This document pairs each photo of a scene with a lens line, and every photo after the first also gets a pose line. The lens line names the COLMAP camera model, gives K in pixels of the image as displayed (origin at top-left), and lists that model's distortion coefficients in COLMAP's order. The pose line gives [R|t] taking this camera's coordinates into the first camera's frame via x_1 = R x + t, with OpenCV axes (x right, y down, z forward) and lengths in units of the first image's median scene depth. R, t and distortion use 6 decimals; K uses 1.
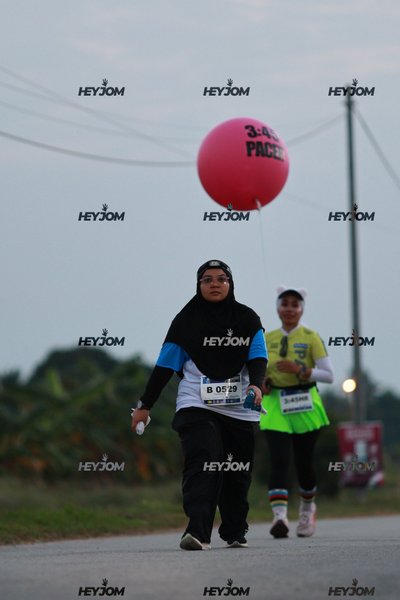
lens RADIAL K [[240.4, 0, 199.6], [0, 240.4, 299.8], [0, 0, 1]] dist [-0.001382, 0.000281]
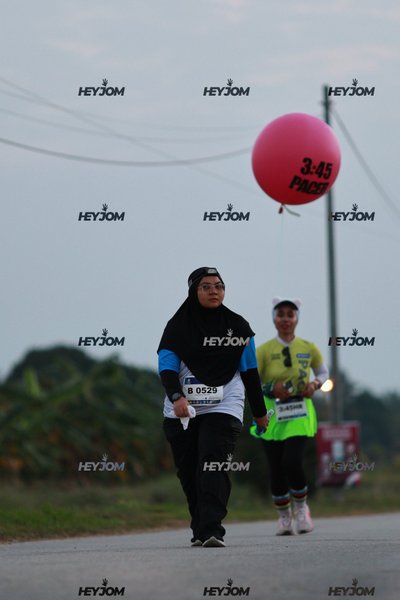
lens RADIAL K [[240.4, 0, 202.1], [0, 240.4, 299.9], [0, 0, 1]] dist [-0.001382, 0.000281]
pose [[1.000000, 0.000100, 0.000246, 0.104460], [-0.000100, 1.000000, 0.000064, 0.000849], [-0.000246, -0.000064, 1.000000, -0.000681]]
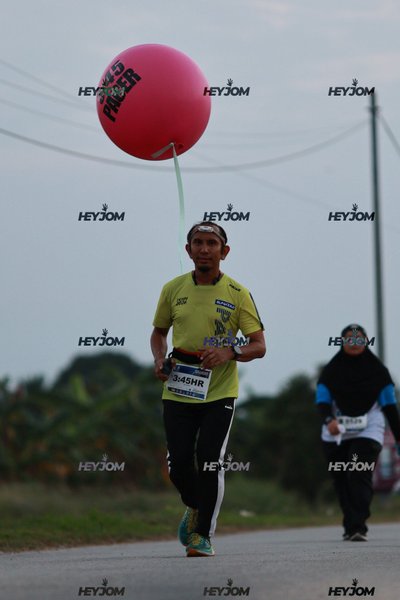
lens RADIAL K [[240.4, 0, 196.9], [0, 240.4, 299.3], [0, 0, 1]] dist [-0.001382, 0.000281]
pose [[1.000000, 0.000259, -0.000411, -0.110924], [-0.000259, 1.000000, 0.000099, -0.026118], [0.000411, -0.000099, 1.000000, 0.000233]]
